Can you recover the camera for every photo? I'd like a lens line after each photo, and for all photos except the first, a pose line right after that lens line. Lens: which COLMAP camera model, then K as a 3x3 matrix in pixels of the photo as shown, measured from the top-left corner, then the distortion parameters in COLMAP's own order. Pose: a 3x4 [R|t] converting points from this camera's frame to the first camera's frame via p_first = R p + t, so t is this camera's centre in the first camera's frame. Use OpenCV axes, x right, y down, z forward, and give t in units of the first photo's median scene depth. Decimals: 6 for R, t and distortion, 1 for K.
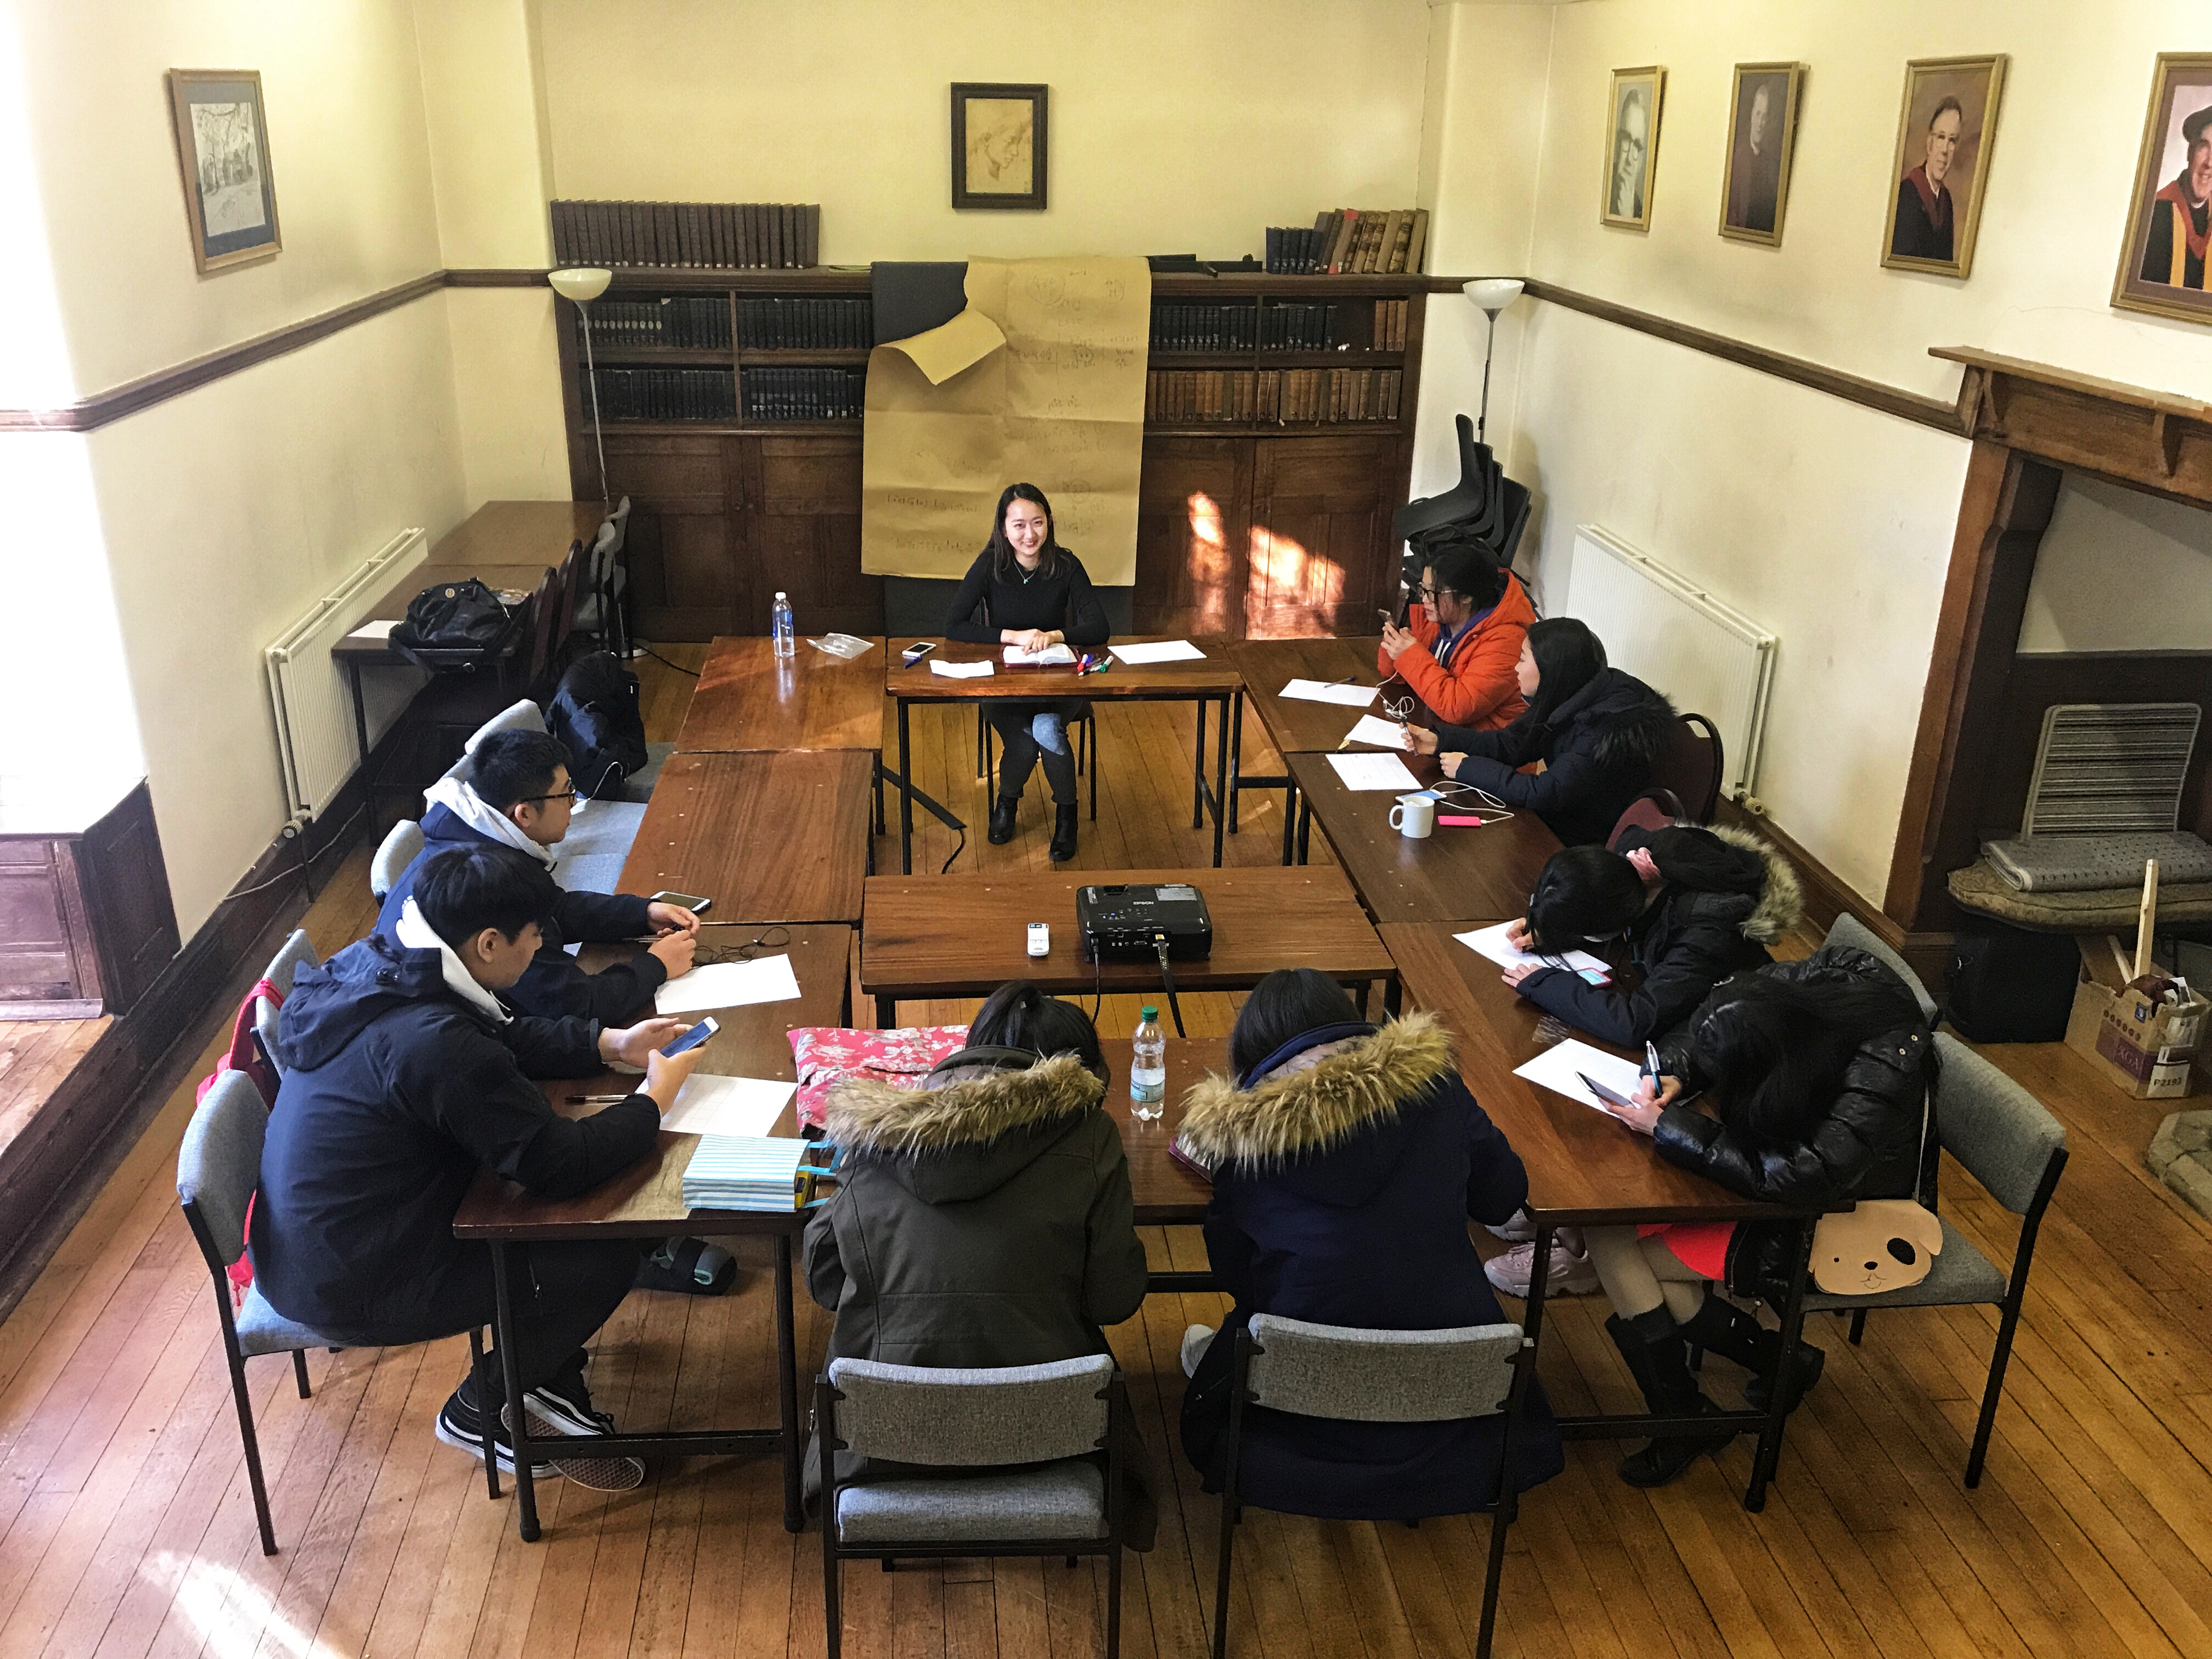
lens RADIAL K [[1832.2, 0, 1096.7], [0, 1832.2, 822.6], [0, 0, 1]] dist [0.011637, 0.028208]
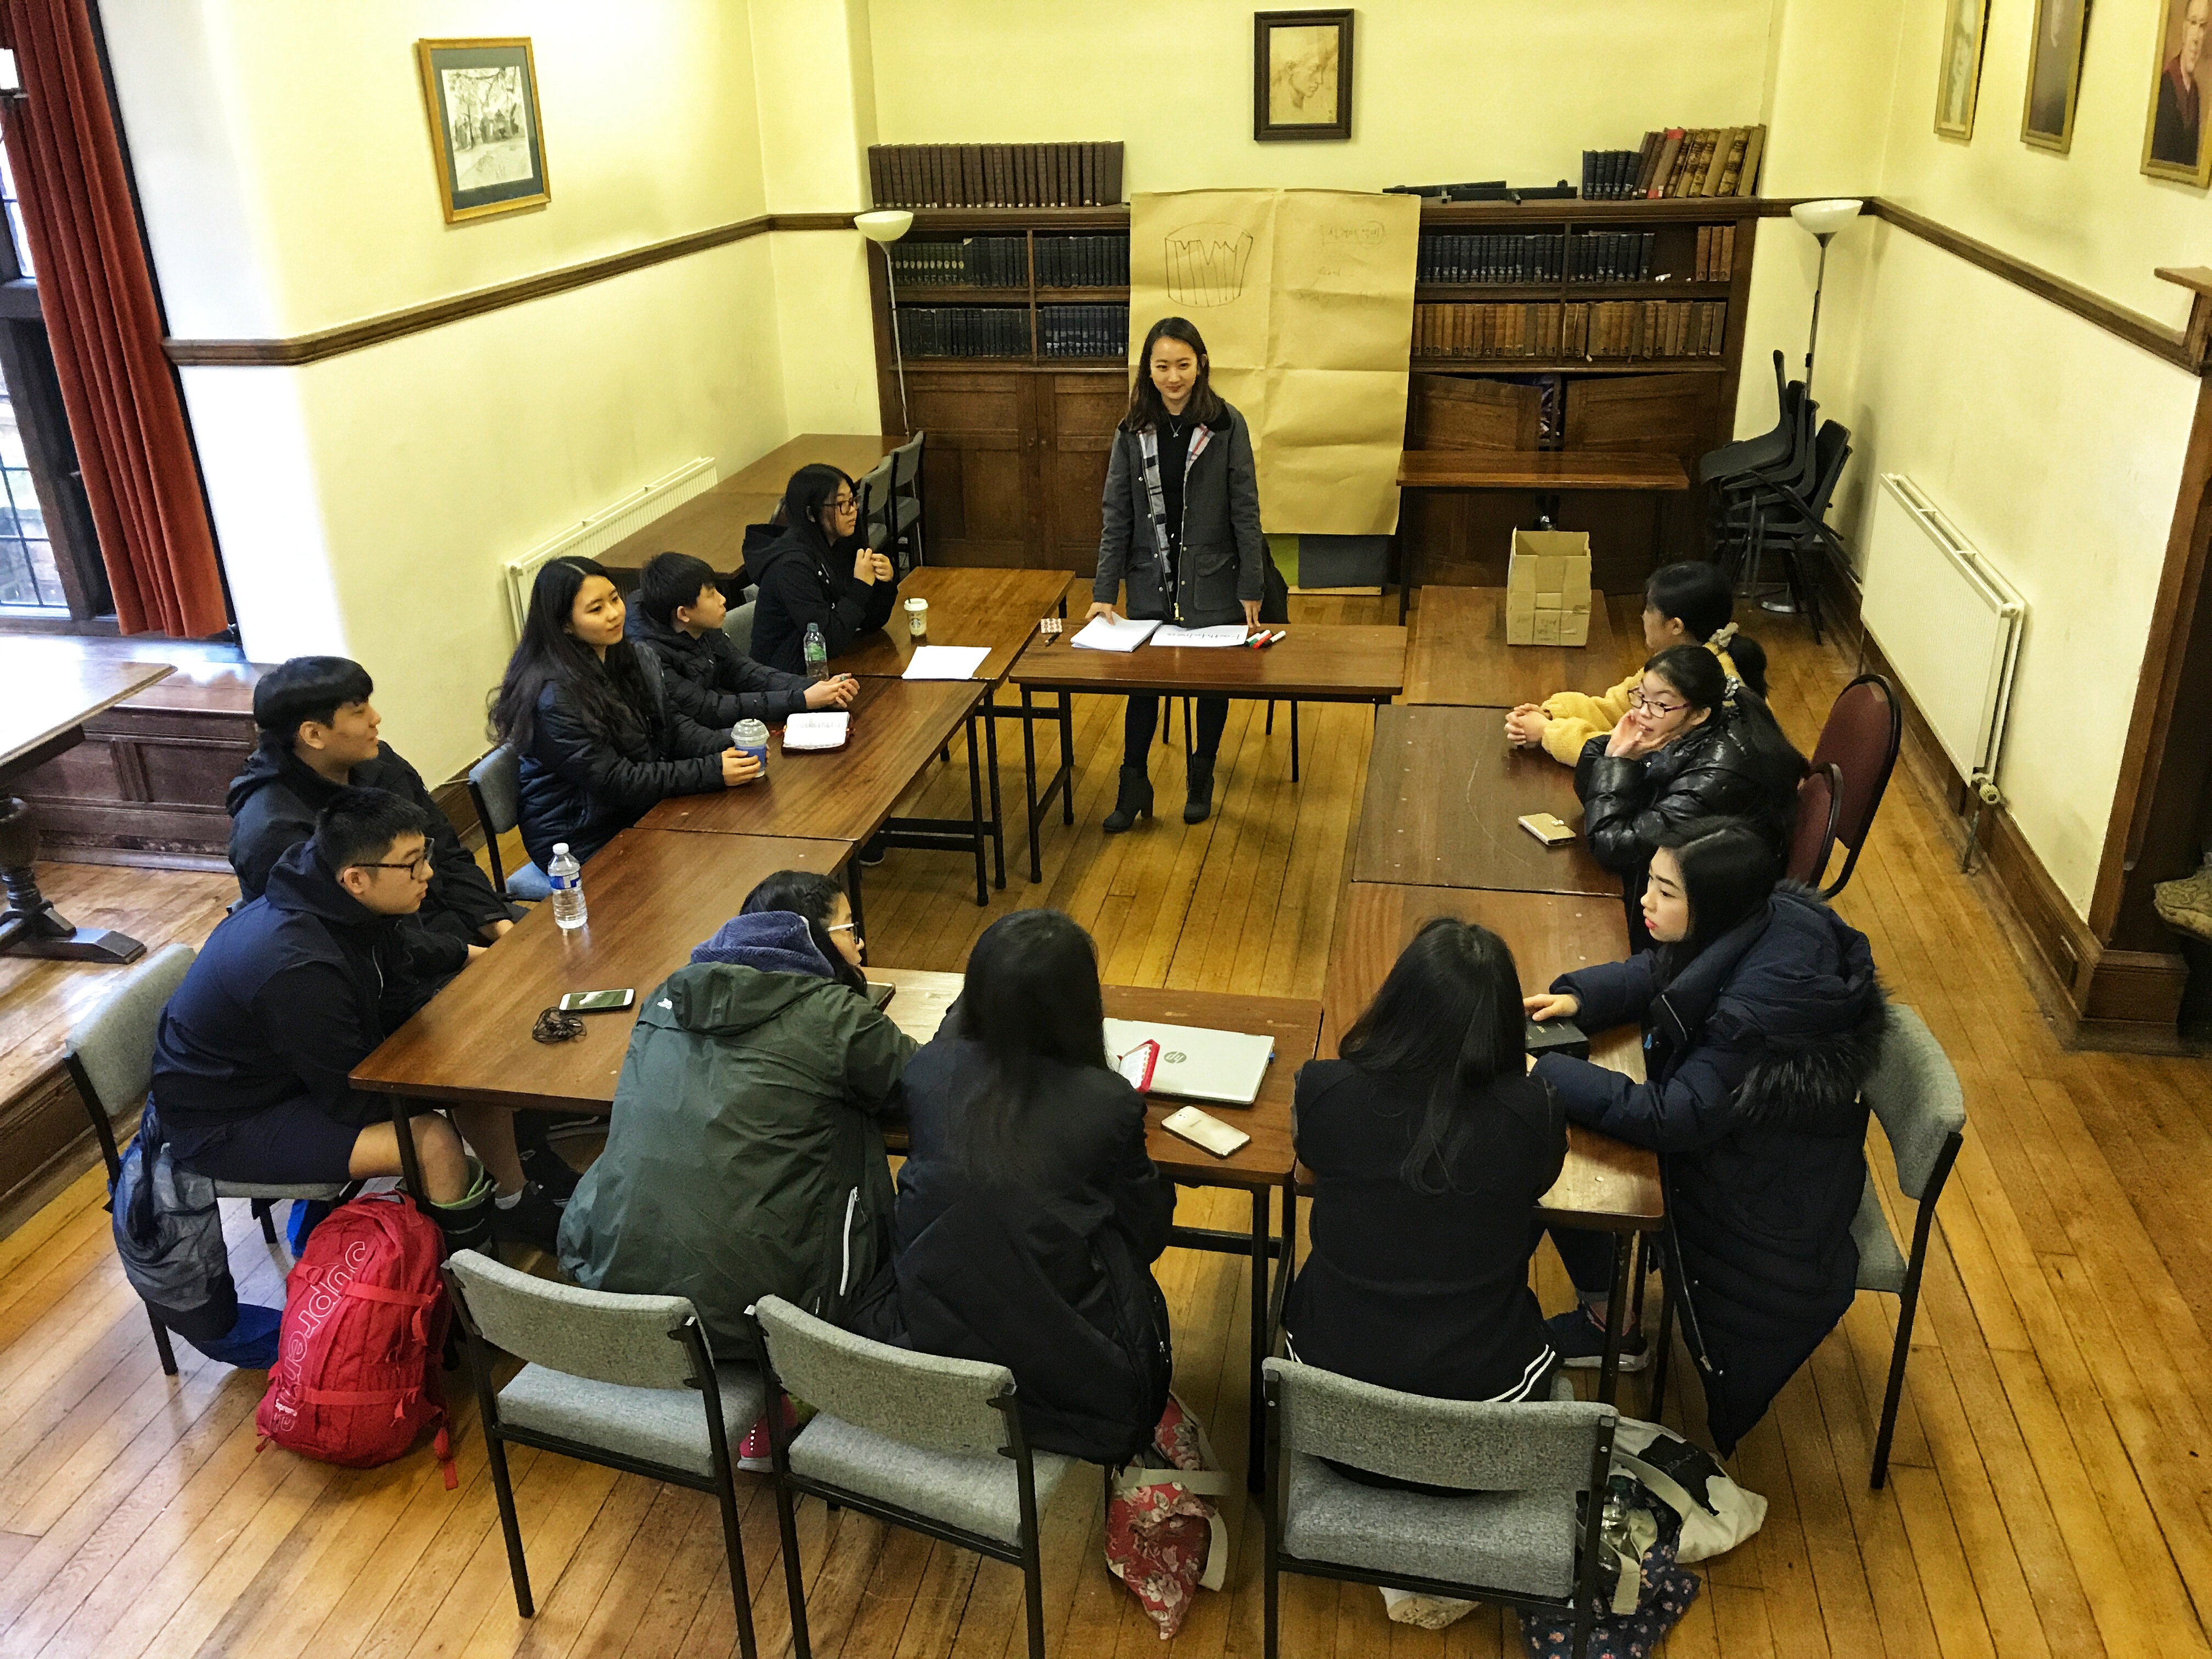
lens RADIAL K [[1824.3, 0, 1106.0], [0, 1824.3, 829.5], [0, 0, 1]] dist [0.000863, -0.005182]
pose [[0.959868, 0.069885, -0.271607, 0.193696], [-0.060442, 0.997245, 0.042991, -0.004340], [0.273863, -0.024849, 0.961448, 0.038391]]
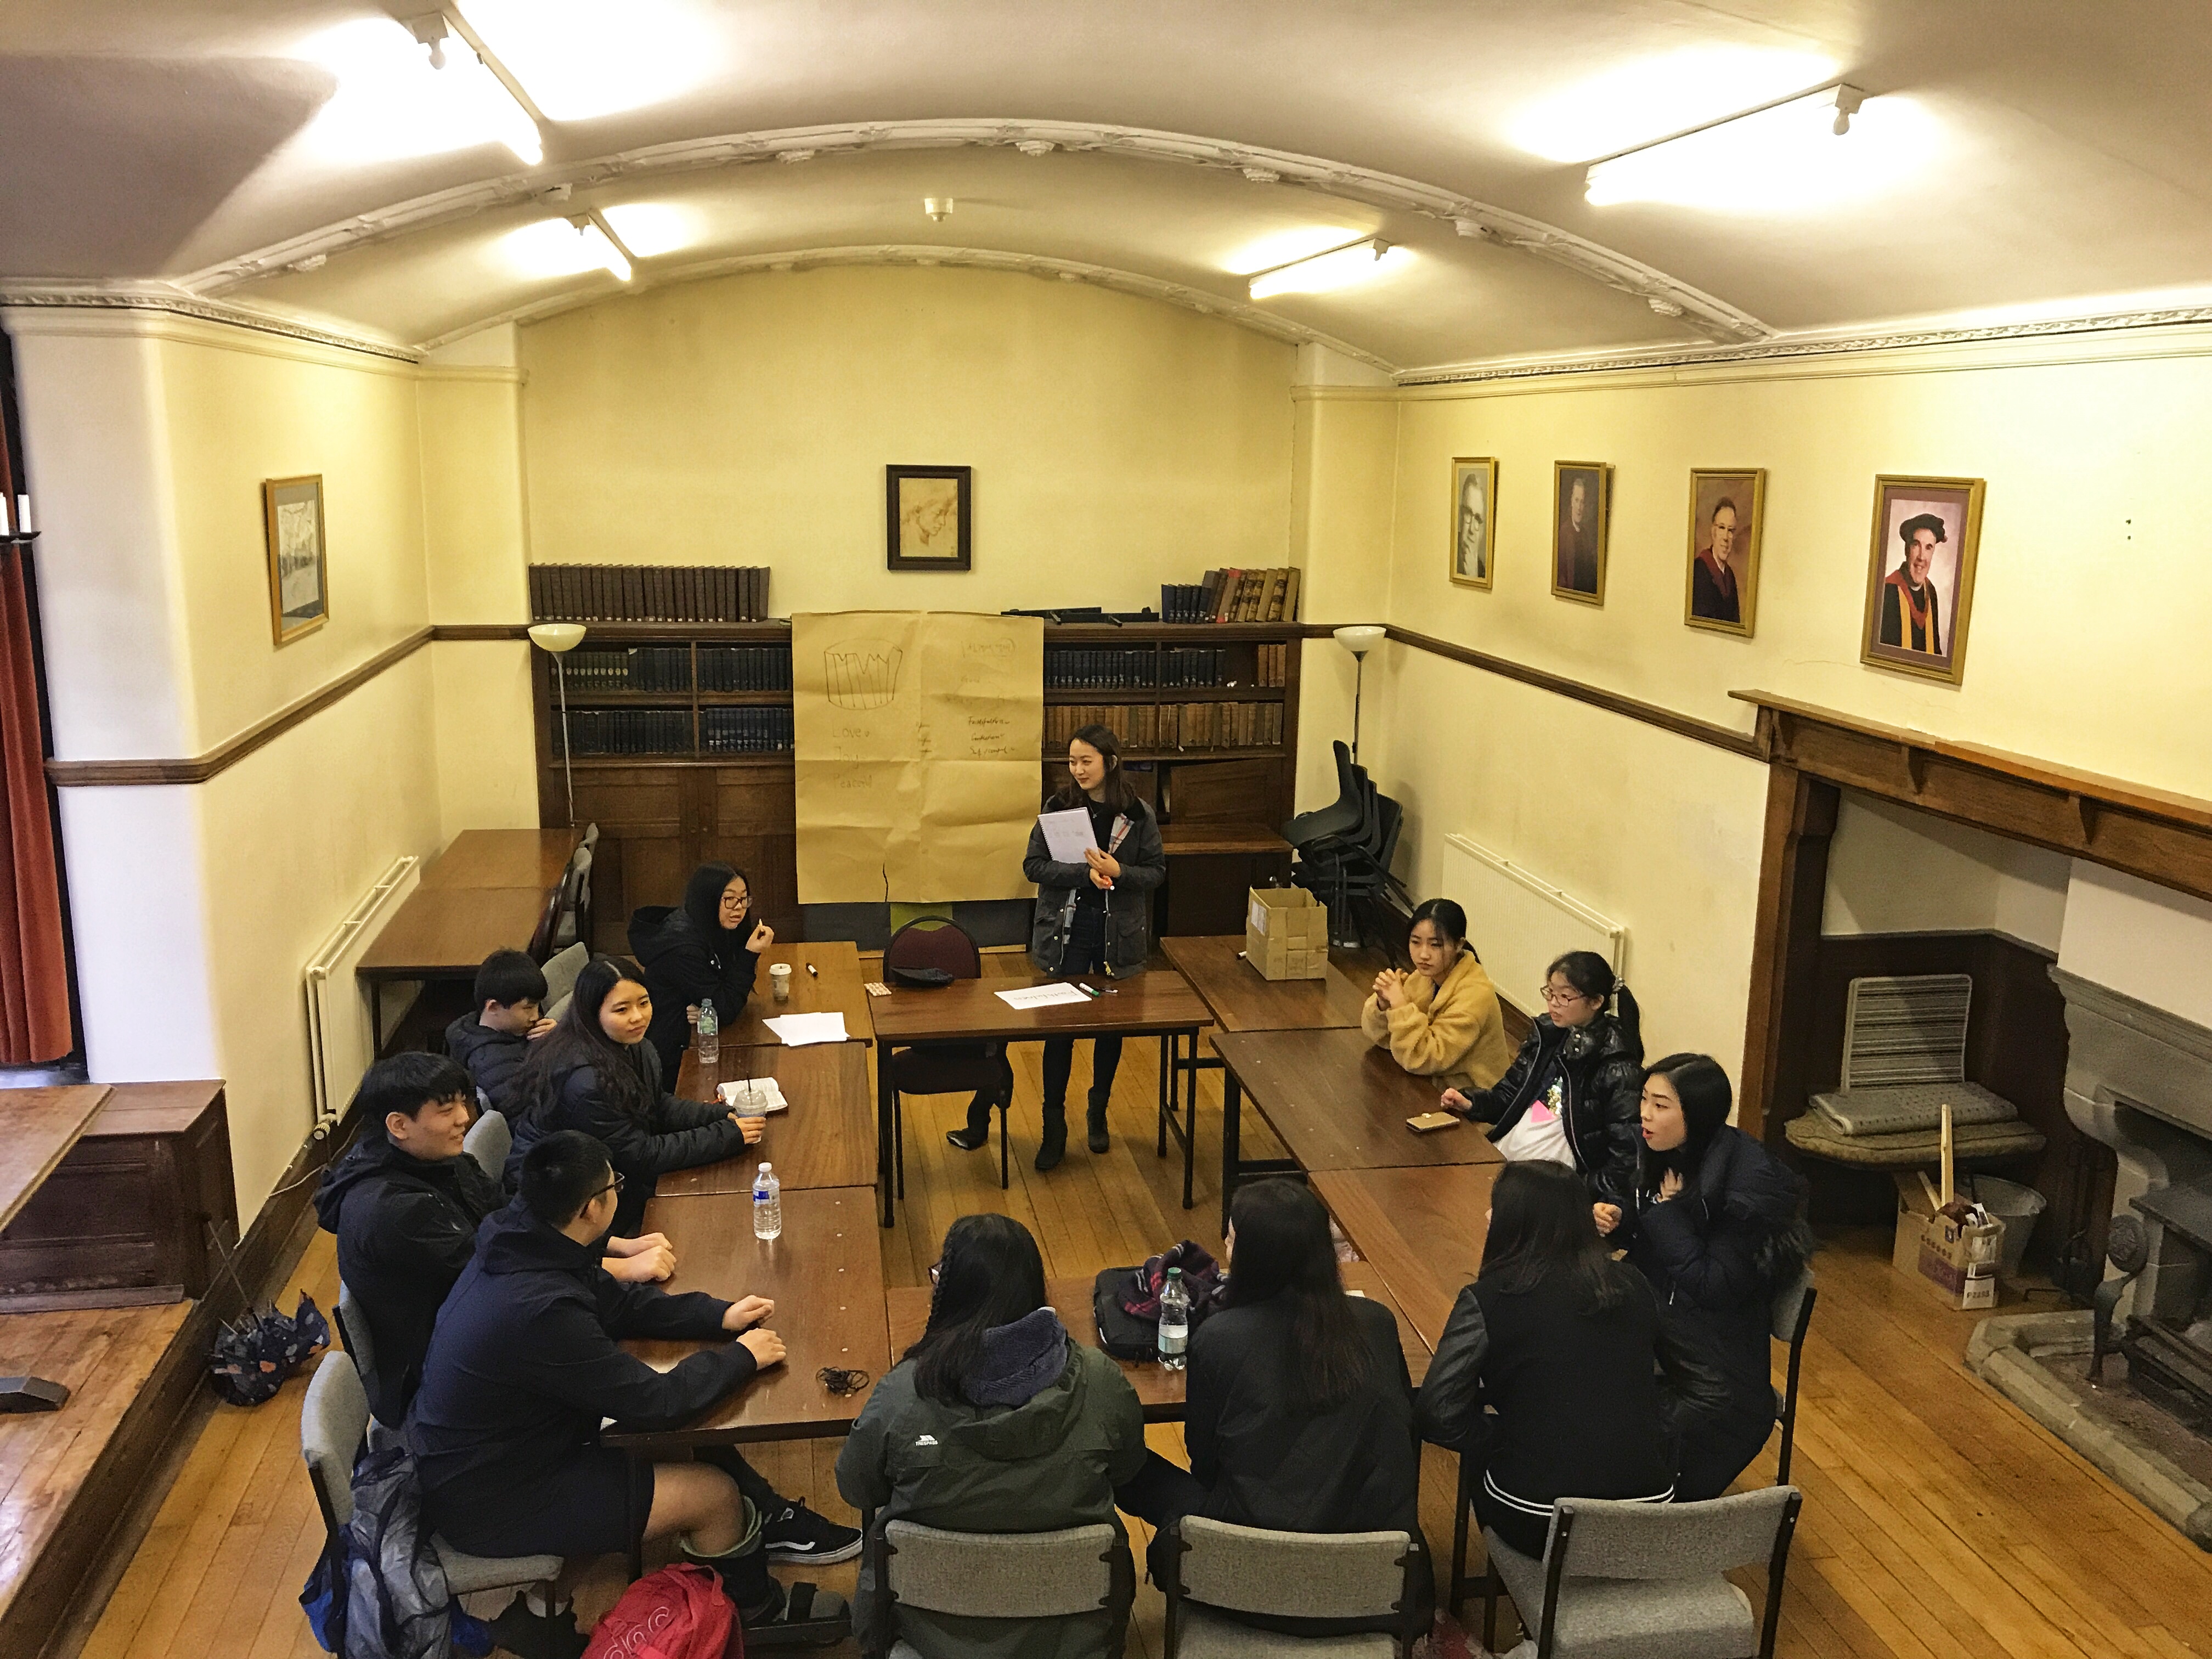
lens RADIAL K [[1806.4, 0, 1106.0], [0, 1806.4, 829.5], [0, 0, 1]] dist [0.073578, -0.104966]
pose [[0.996441, -0.017288, 0.082495, -0.055297], [0.030522, 0.986324, -0.161966, 0.015634], [-0.078567, 0.163908, 0.983342, -0.127669]]
